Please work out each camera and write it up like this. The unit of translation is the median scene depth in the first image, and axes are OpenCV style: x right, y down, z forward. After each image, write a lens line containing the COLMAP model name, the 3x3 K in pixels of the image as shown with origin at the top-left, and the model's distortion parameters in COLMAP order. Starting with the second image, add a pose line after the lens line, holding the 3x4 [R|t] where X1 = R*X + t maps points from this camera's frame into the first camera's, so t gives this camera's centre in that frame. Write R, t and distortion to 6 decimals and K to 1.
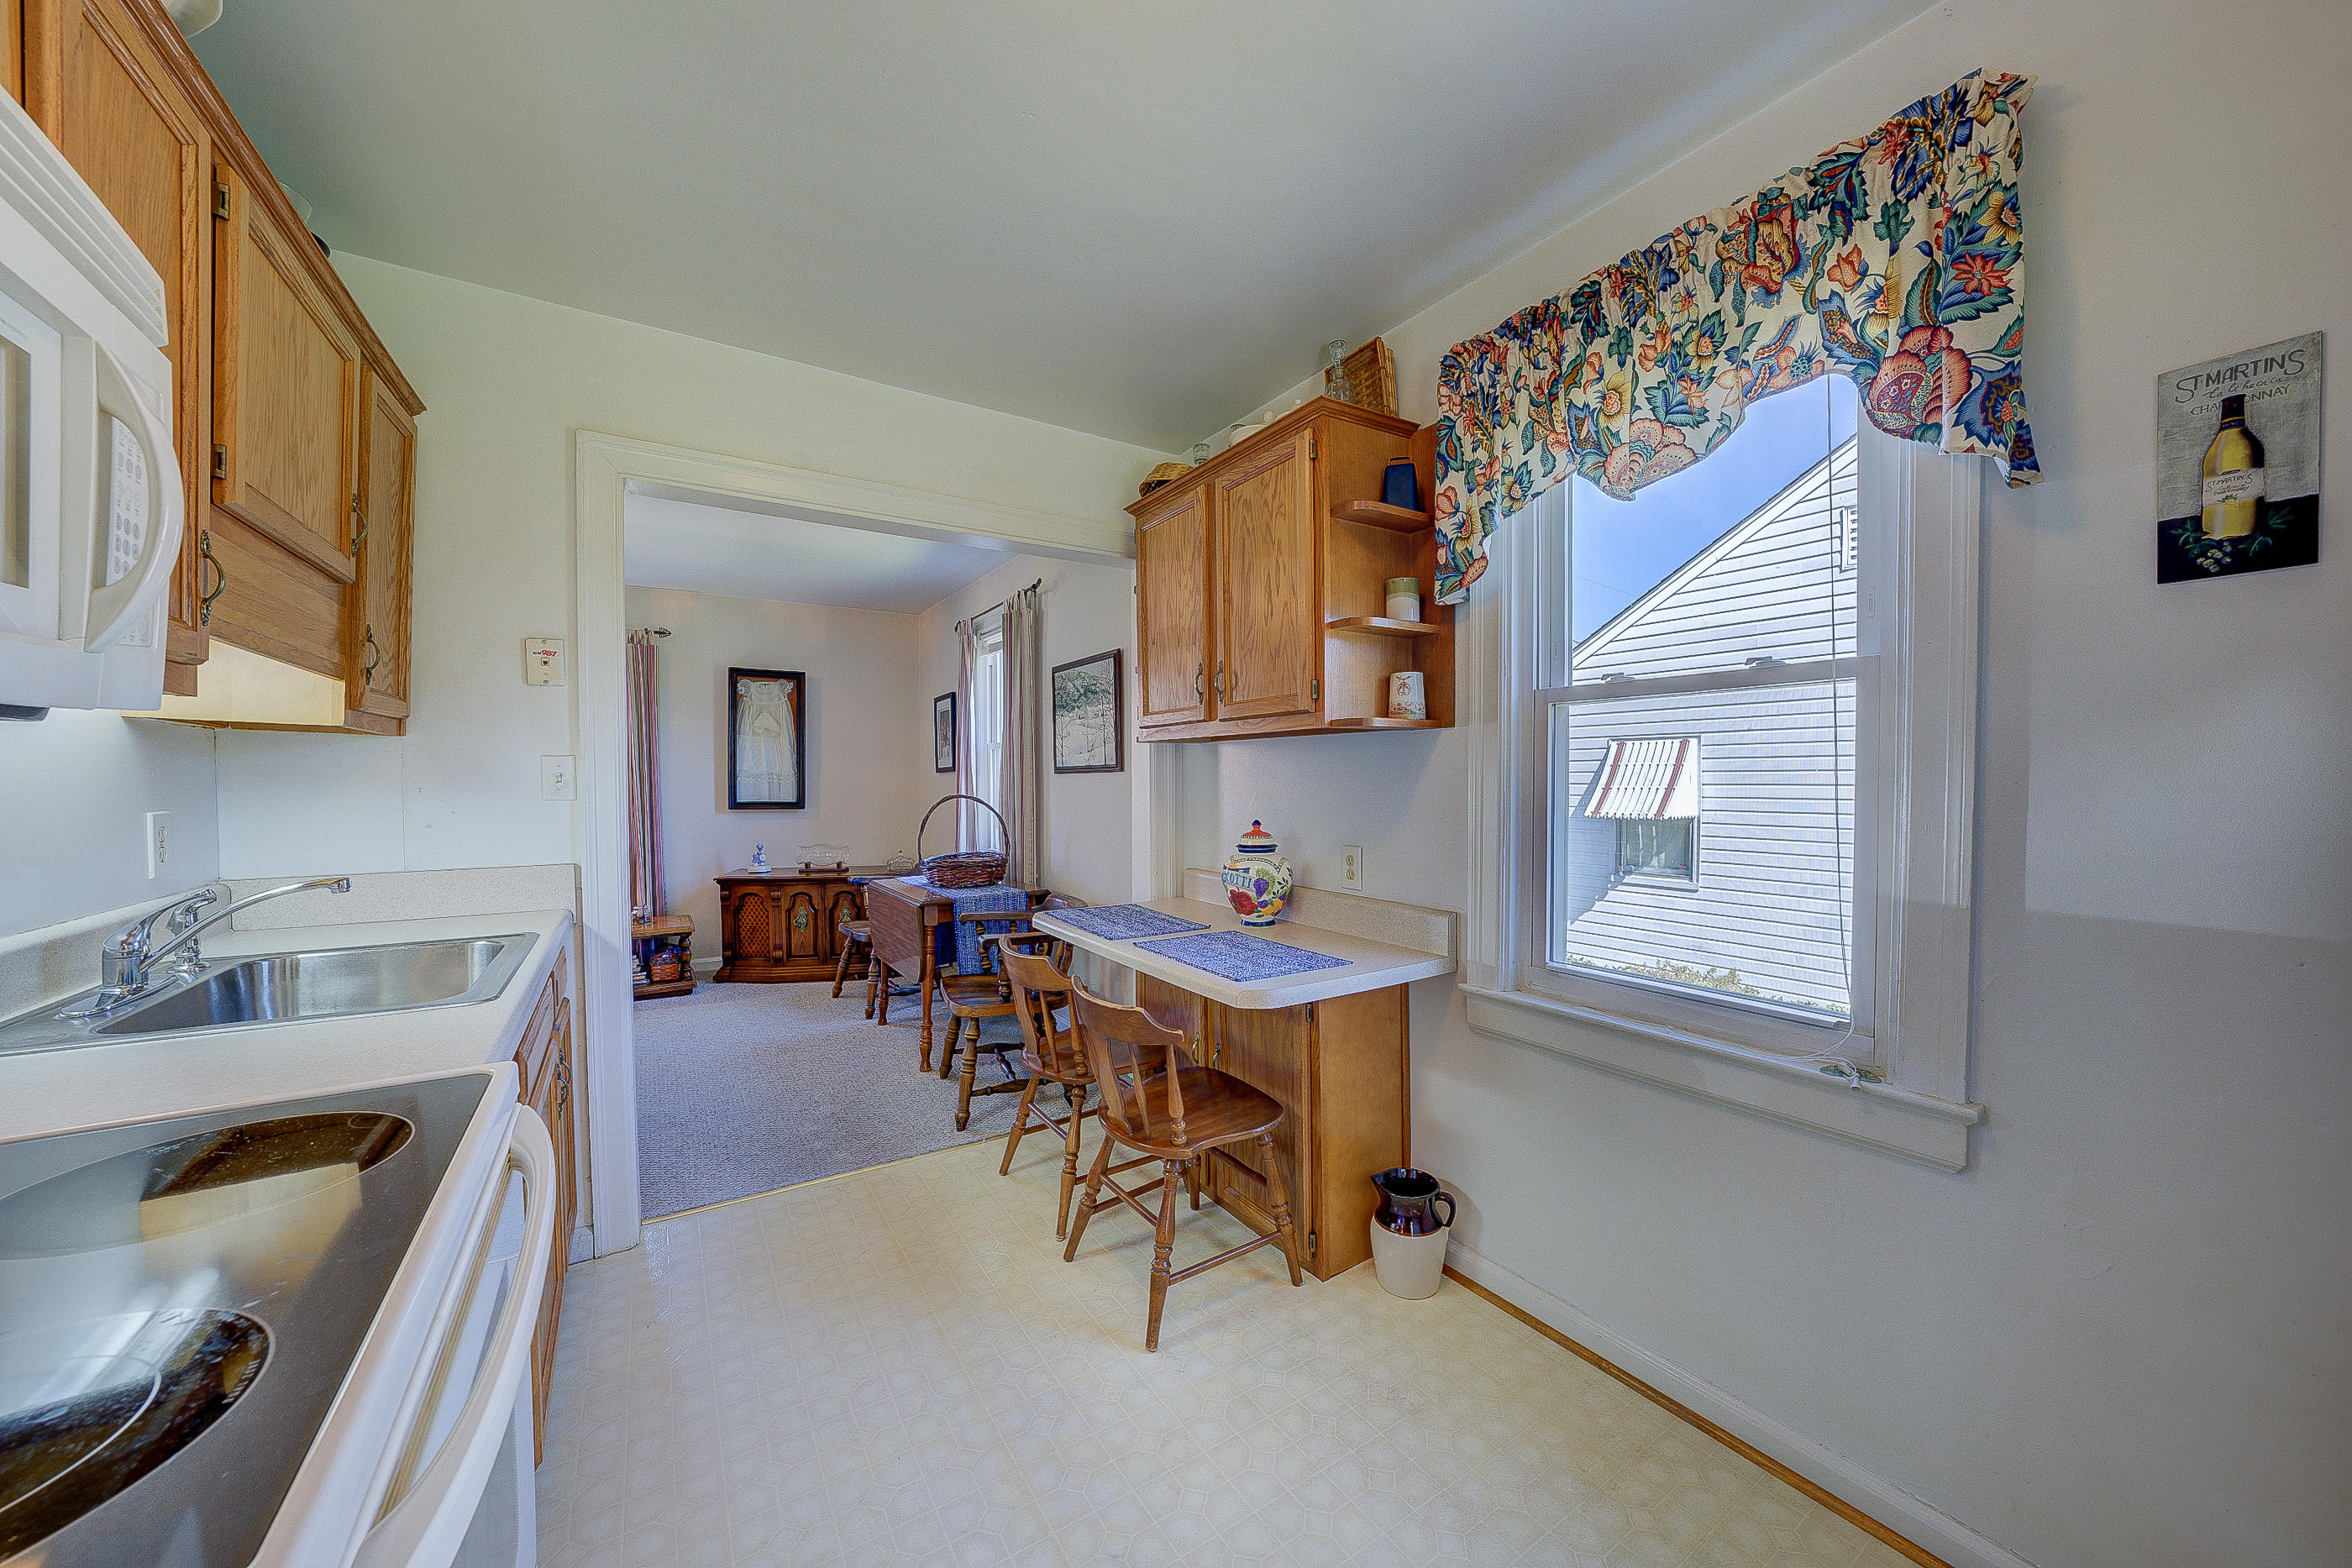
lens RADIAL K [[852.7, 0, 1173.7], [0, 852.7, 801.6], [0, 0, 1]] dist [-0.000579, 0.000046]
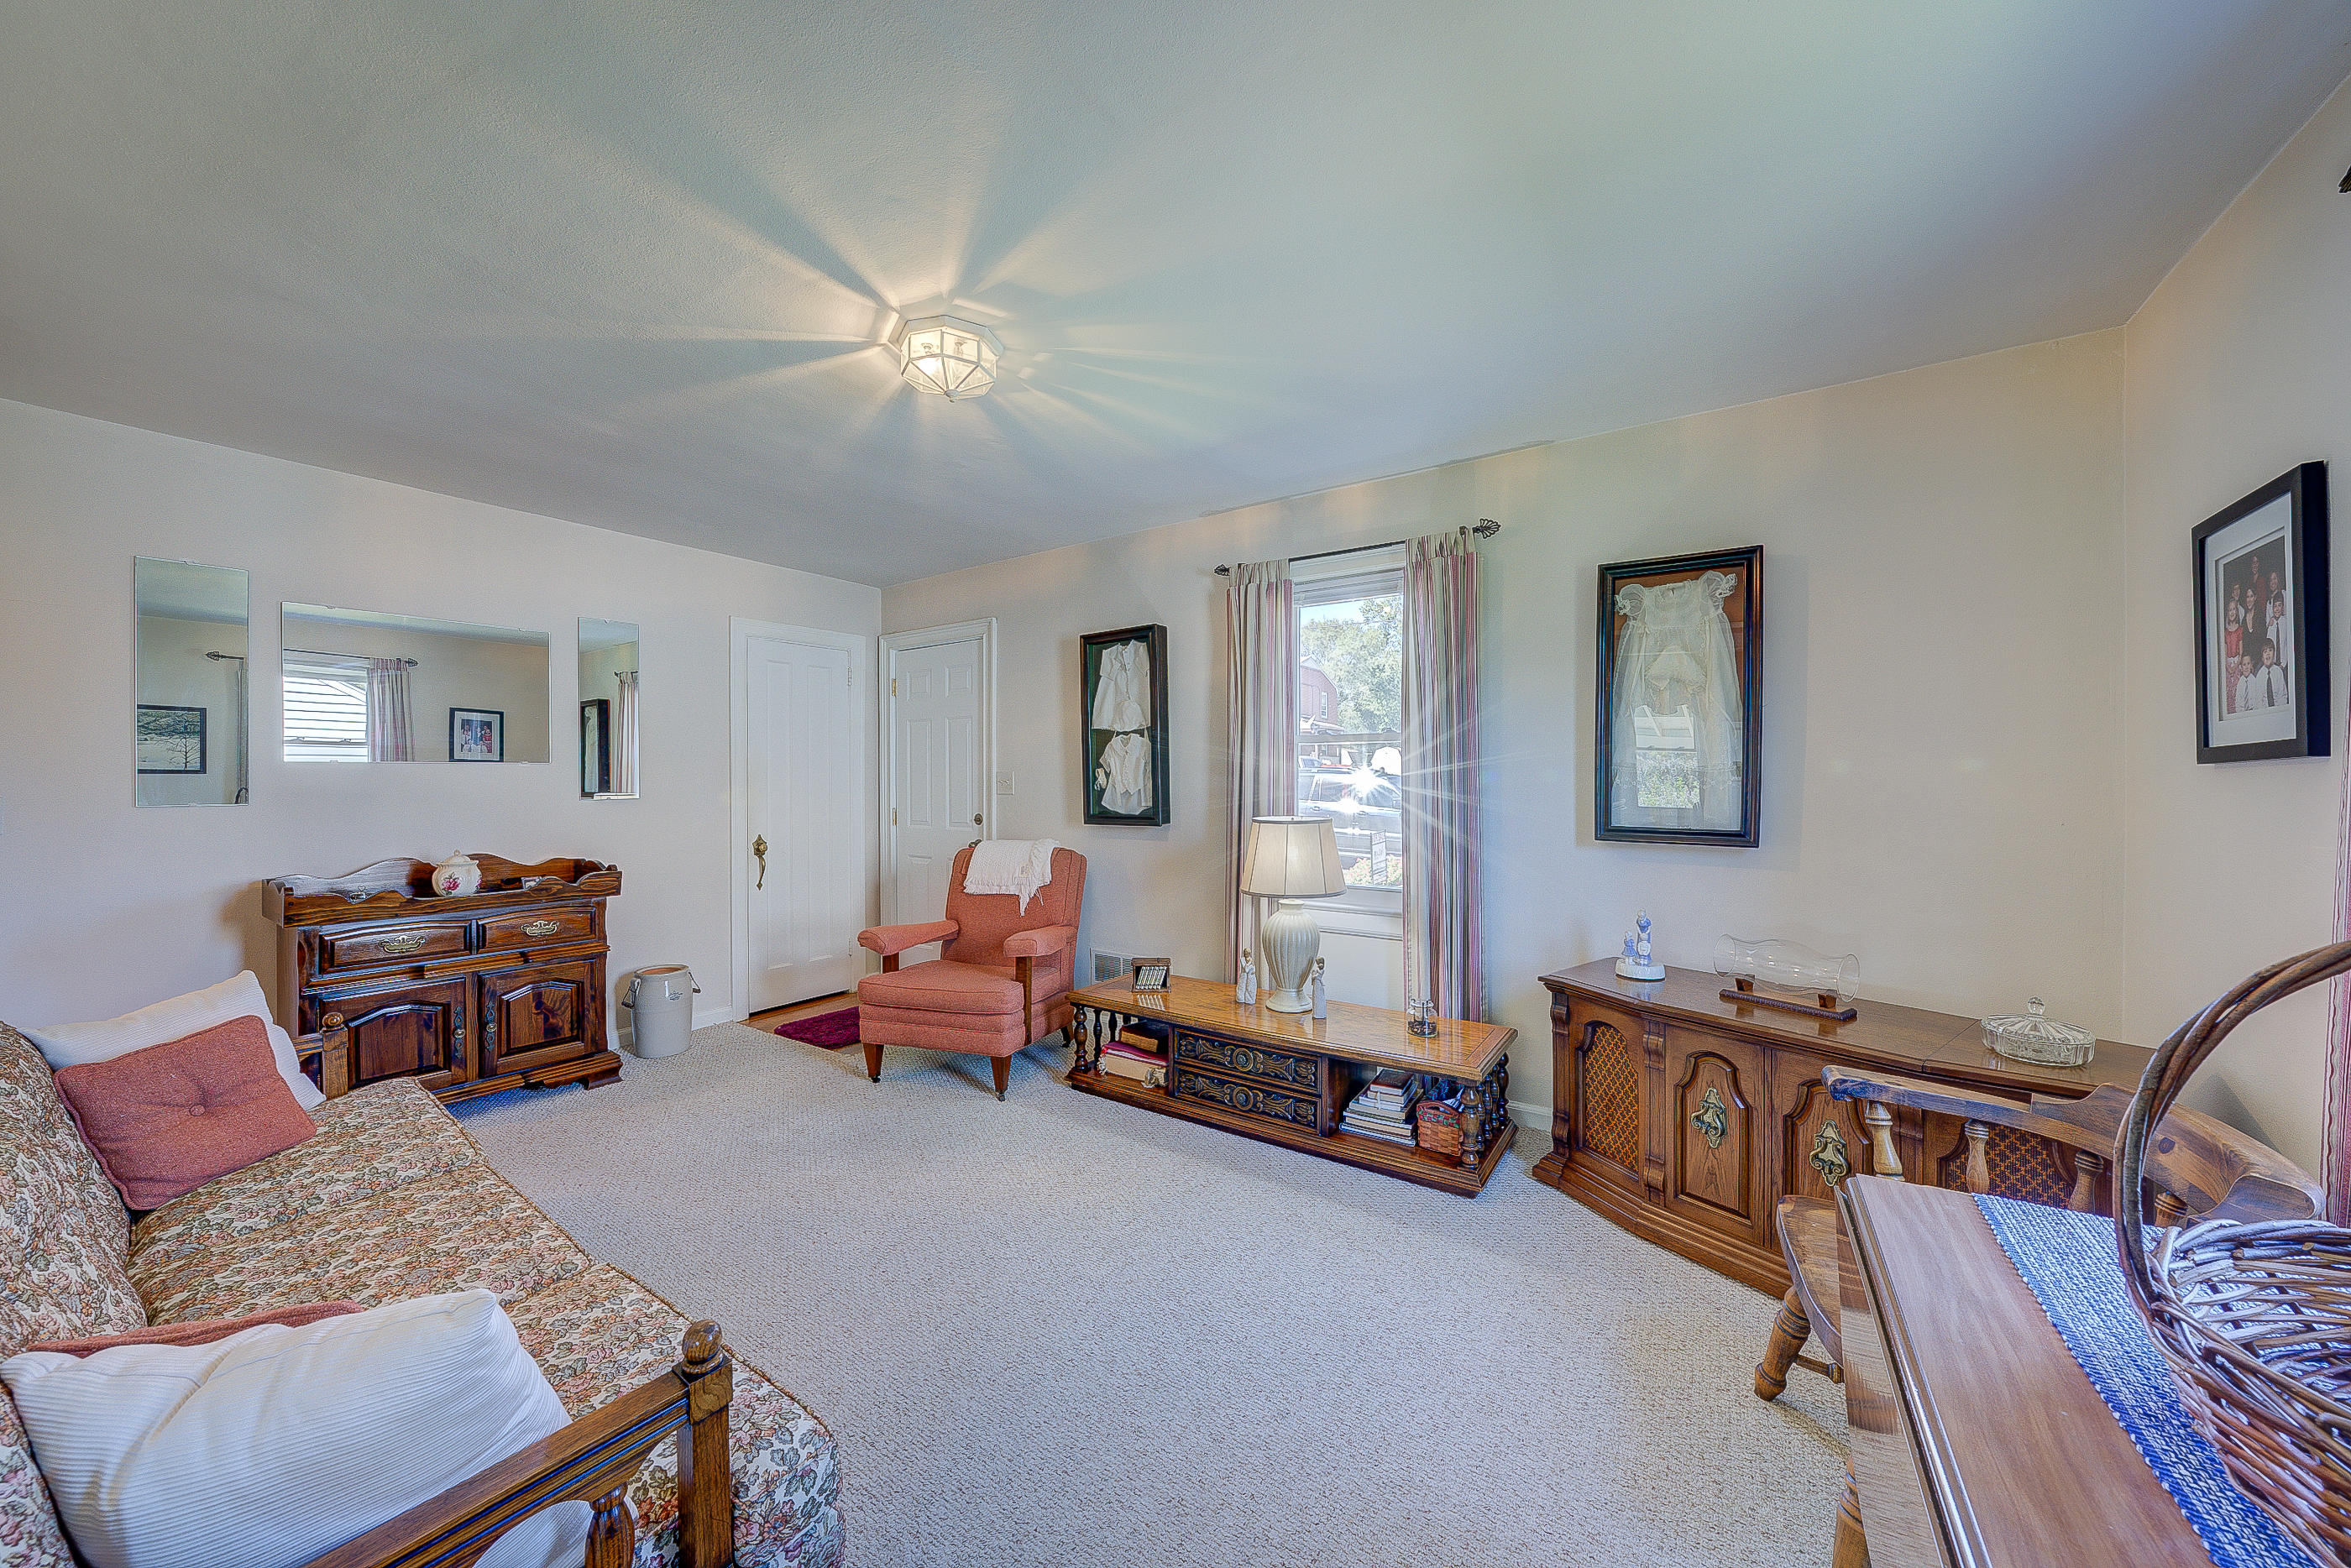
lens RADIAL K [[822.3, 0, 1175.5], [0, 822.3, 784.0], [0, 0, 1]] dist [-0.016499, 0.000032]
pose [[0.406000, 0.006223, -0.913852, -0.177929], [-0.023981, 0.999705, -0.003846, -0.017665], [0.913558, 0.023477, 0.406030, 0.590149]]
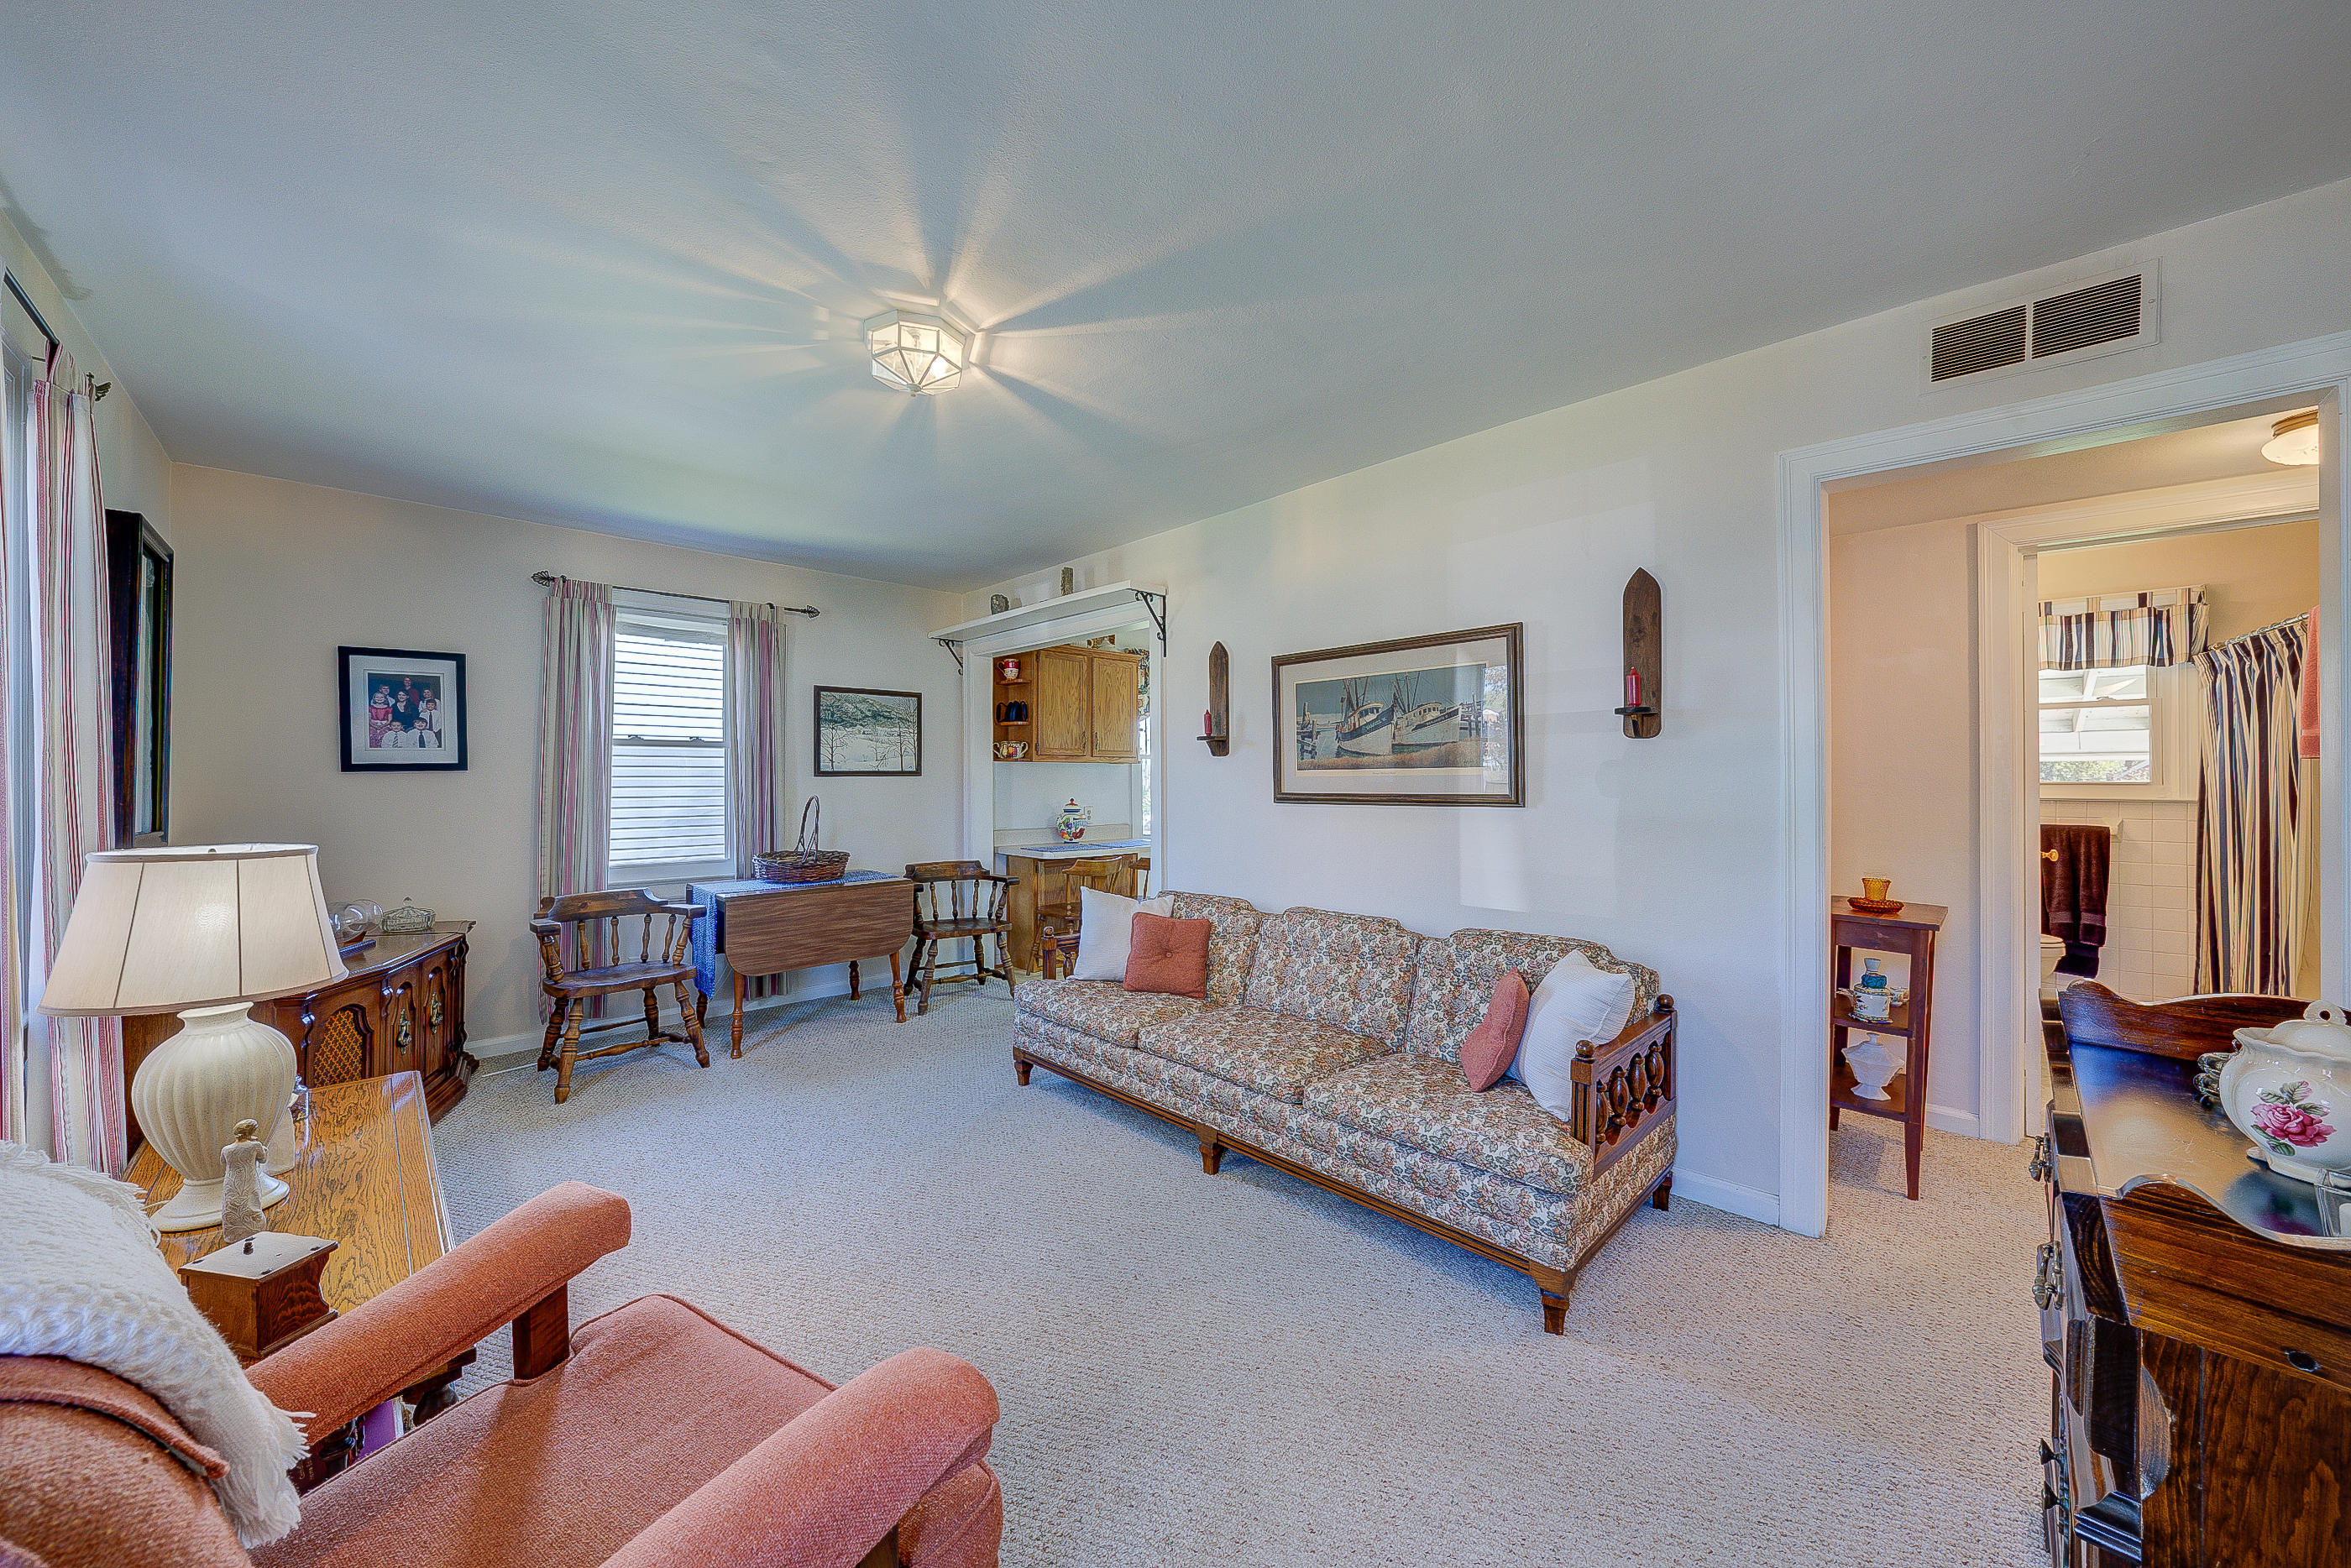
lens RADIAL K [[824.4, 0, 1160.9], [0, 824.4, 780.3], [0, 0, 1]] dist [-0.022670, 0.000025]
pose [[-0.221799, 0.002549, 0.975089, -1.056316], [0.029105, 0.999568, 0.004007, -0.014268], [-0.974658, 0.029269, -0.221778, 0.627337]]
